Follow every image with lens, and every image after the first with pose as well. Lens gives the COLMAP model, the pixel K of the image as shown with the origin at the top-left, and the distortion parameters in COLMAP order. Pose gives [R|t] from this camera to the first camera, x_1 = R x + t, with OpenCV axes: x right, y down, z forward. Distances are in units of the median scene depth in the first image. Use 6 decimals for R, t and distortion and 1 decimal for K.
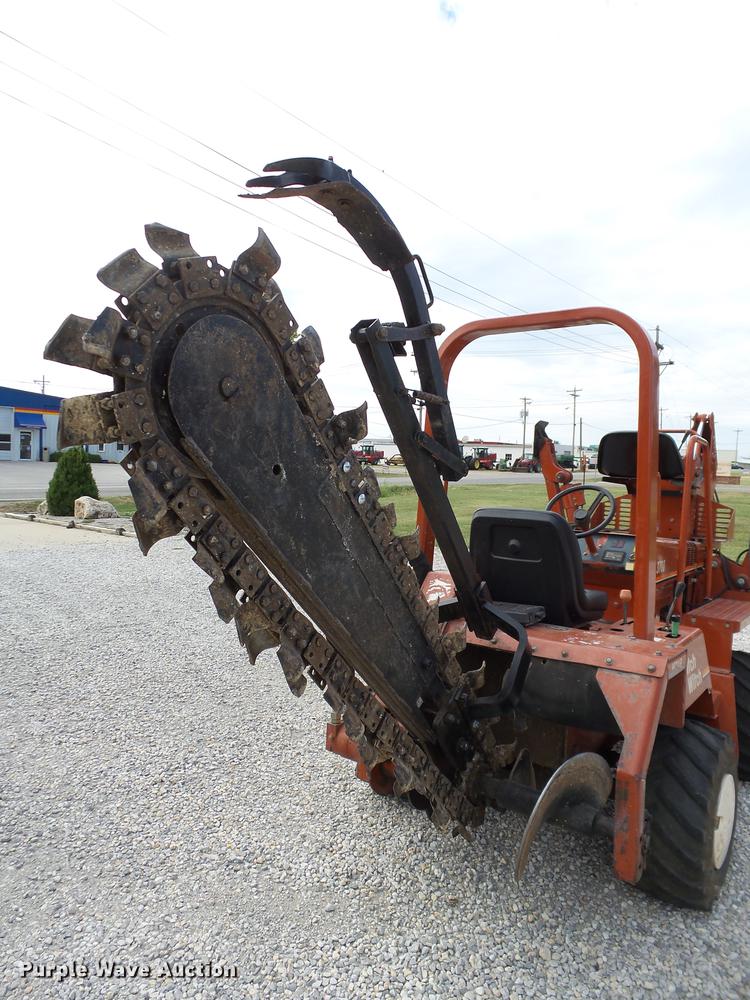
lens RADIAL K [[733.9, 0, 366.1], [0, 733.9, 498.2], [0, 0, 1]] dist [0.013121, -0.005487]
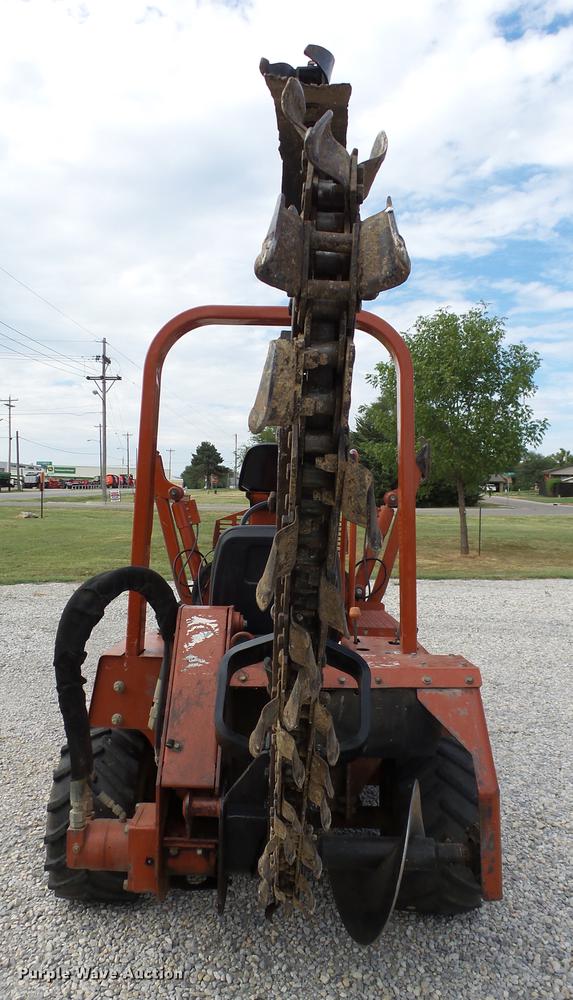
lens RADIAL K [[802.9, 0, 291.2], [0, 802.9, 501.9], [0, 0, 1]] dist [-0.012603, 0.013259]
pose [[0.784647, -0.014534, 0.619772, -0.518527], [0.029634, 0.999462, -0.014079, -0.000445], [-0.619234, 0.029414, 0.784655, 0.326577]]
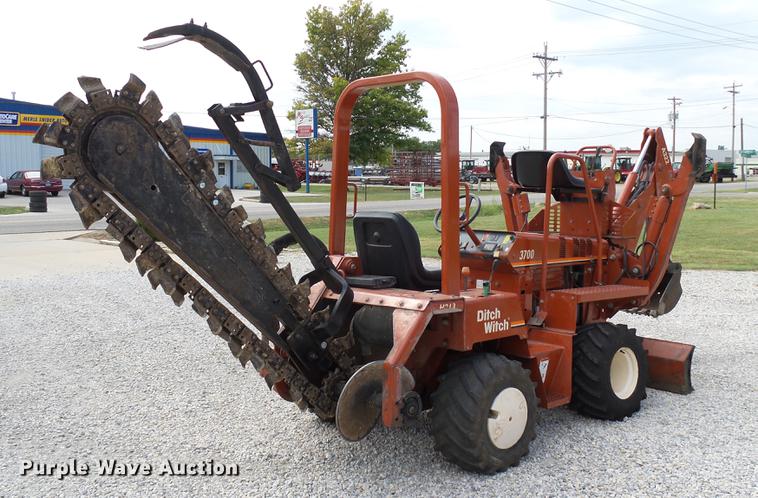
lens RADIAL K [[858.9, 0, 380.6], [0, 858.9, 248.6], [0, 0, 1]] dist [0.022251, 0.000000]
pose [[0.987093, -0.017178, -0.159221, 0.670360], [0.021953, 0.999359, 0.028283, 0.058023], [0.158634, -0.031413, 0.986838, -0.953590]]
